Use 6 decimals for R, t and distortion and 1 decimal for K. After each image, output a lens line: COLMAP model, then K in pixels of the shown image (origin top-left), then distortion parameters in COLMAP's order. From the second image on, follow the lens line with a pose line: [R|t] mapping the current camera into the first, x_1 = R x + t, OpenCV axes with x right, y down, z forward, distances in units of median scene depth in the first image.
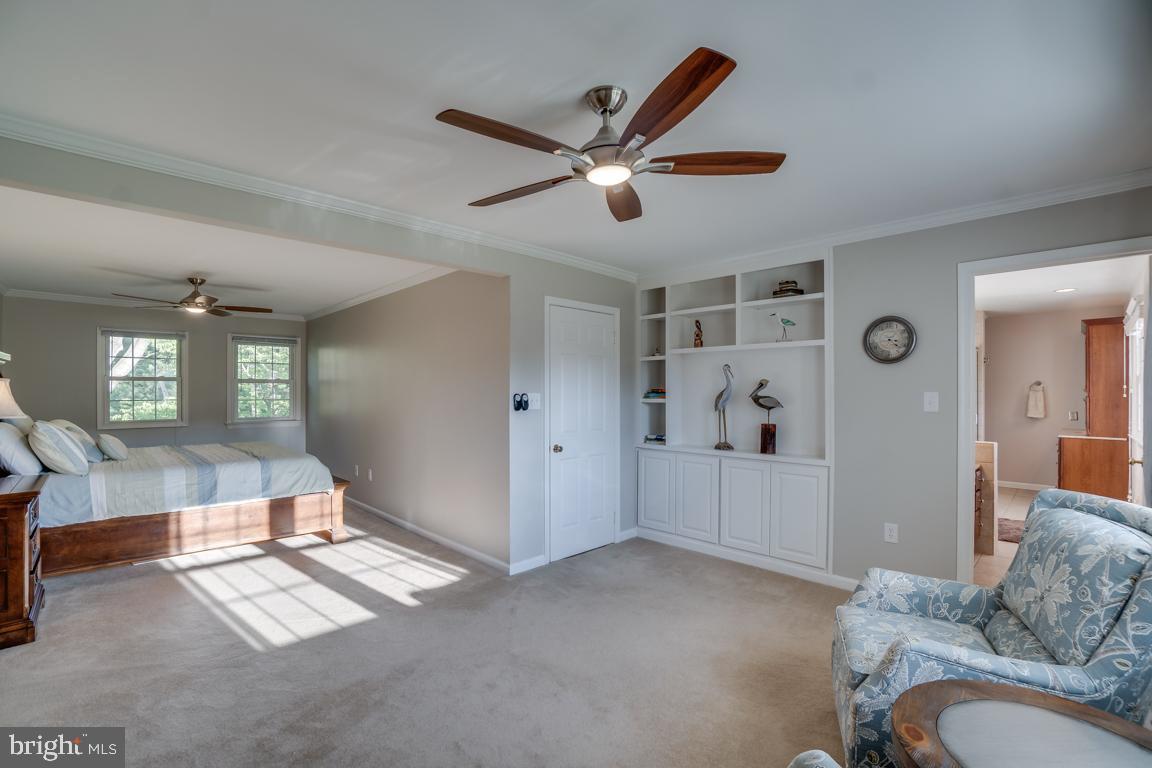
lens RADIAL K [[497.4, 0, 564.9], [0, 497.4, 392.0], [0, 0, 1]] dist [-0.015227, 0.001252]
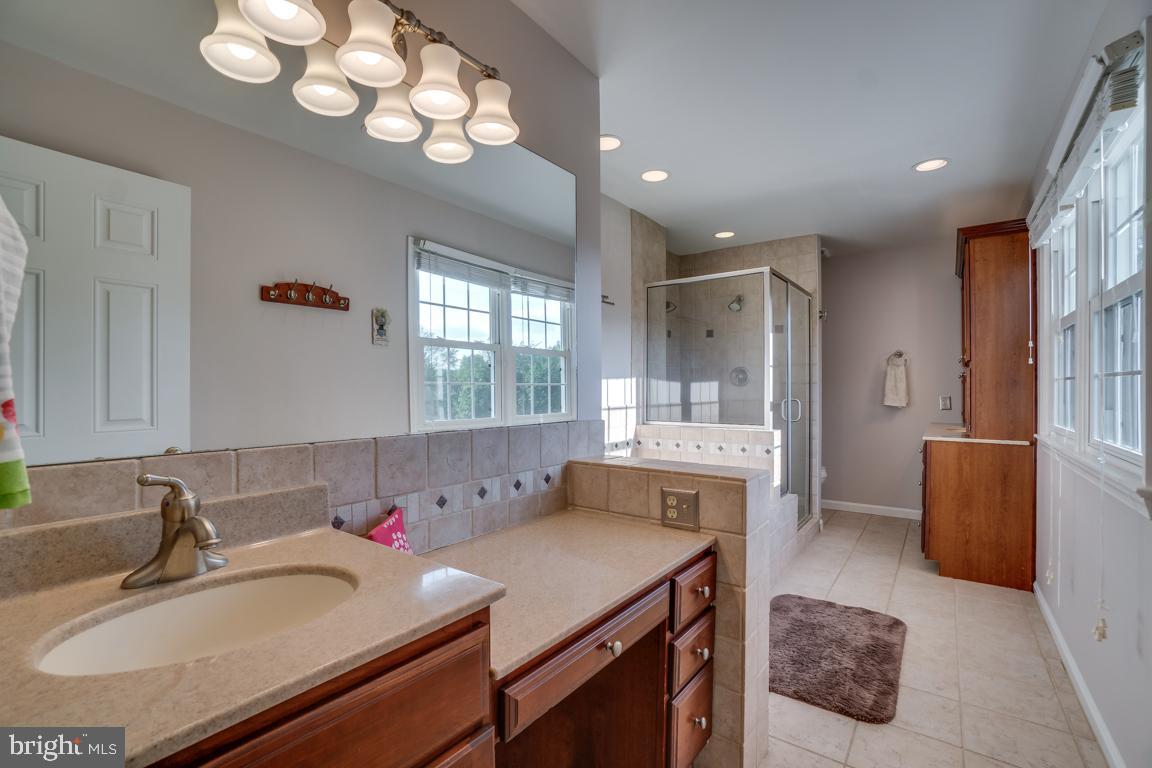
lens RADIAL K [[497.4, 0, 585.0], [0, 497.4, 388.8], [0, 0, 1]] dist [-0.015227, 0.001252]
pose [[0.985210, -0.004575, 0.171289, 0.538556], [0.004208, 0.999988, 0.002507, 0.030822], [-0.171299, -0.001749, 0.985218, 0.517820]]
